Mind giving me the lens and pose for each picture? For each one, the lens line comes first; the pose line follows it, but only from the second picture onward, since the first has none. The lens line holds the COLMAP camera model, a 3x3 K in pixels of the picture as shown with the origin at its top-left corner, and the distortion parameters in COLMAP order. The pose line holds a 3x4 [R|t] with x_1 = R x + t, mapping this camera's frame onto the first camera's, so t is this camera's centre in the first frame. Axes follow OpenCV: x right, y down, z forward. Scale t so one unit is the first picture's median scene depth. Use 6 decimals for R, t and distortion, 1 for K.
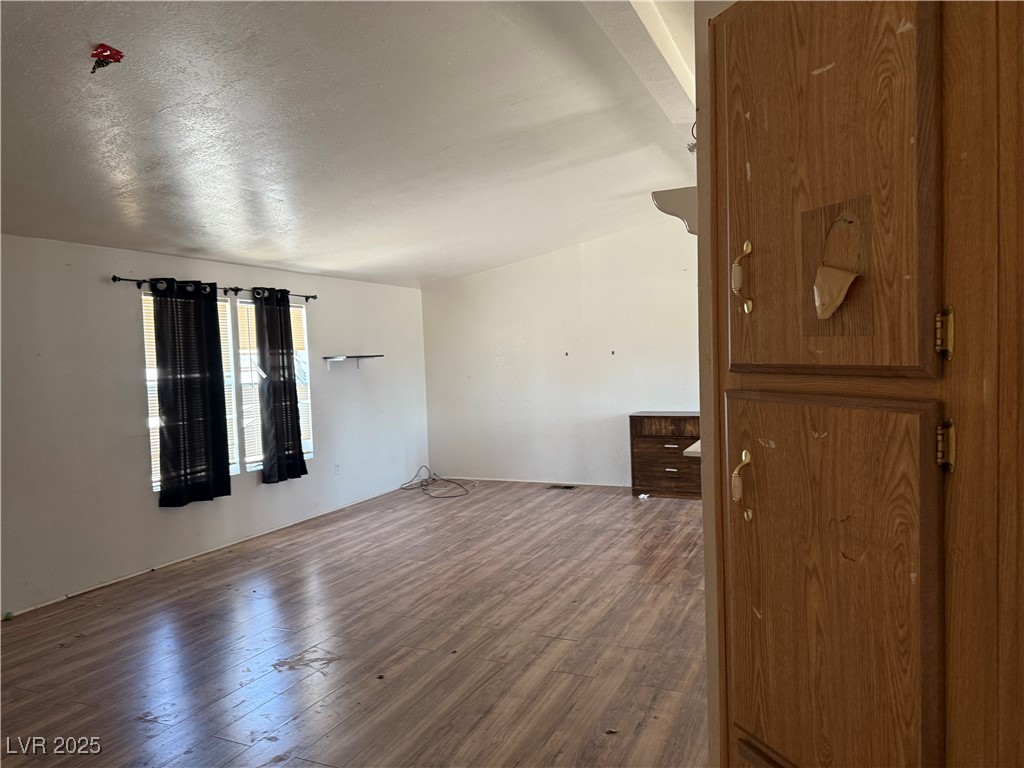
lens RADIAL K [[723.0, 0, 508.1], [0, 723.0, 388.5], [0, 0, 1]] dist [0.074919, -0.088164]
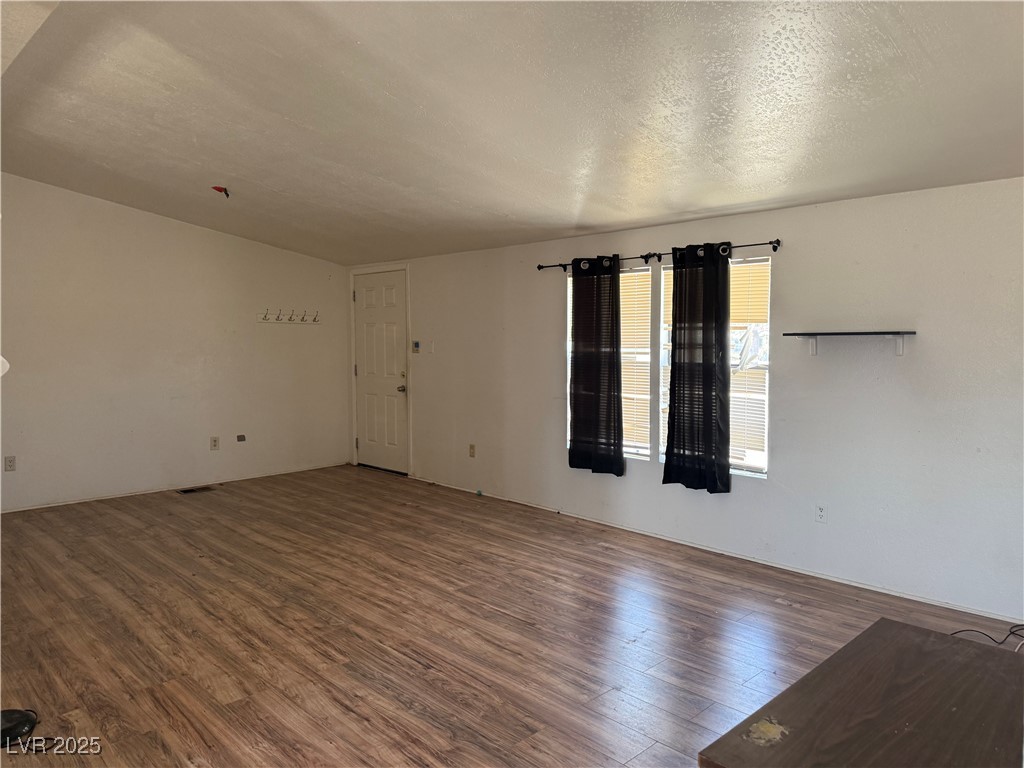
lens RADIAL K [[723.0, 0, 516.2], [0, 723.0, 383.8], [0, 0, 1]] dist [0.074919, -0.088164]
pose [[-0.366383, 0.101459, -0.924916, 0.594691], [-0.025504, 0.992569, 0.118984, -0.093436], [0.930114, 0.067183, -0.361073, 1.344231]]
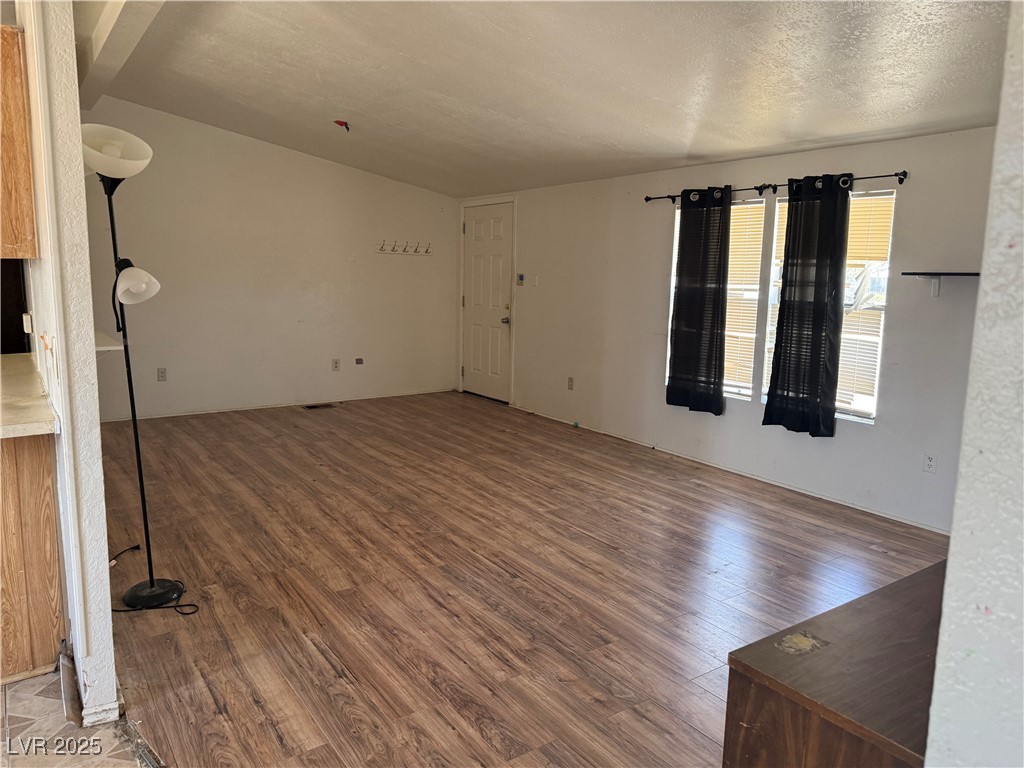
lens RADIAL K [[723.0, 0, 508.1], [0, 723.0, 379.4], [0, 0, 1]] dist [0.074919, -0.088164]
pose [[-0.515560, 0.158369, -0.842091, 0.609616], [-0.037775, 0.977615, 0.206983, -0.094184], [0.856021, 0.138523, -0.498036, 1.369759]]
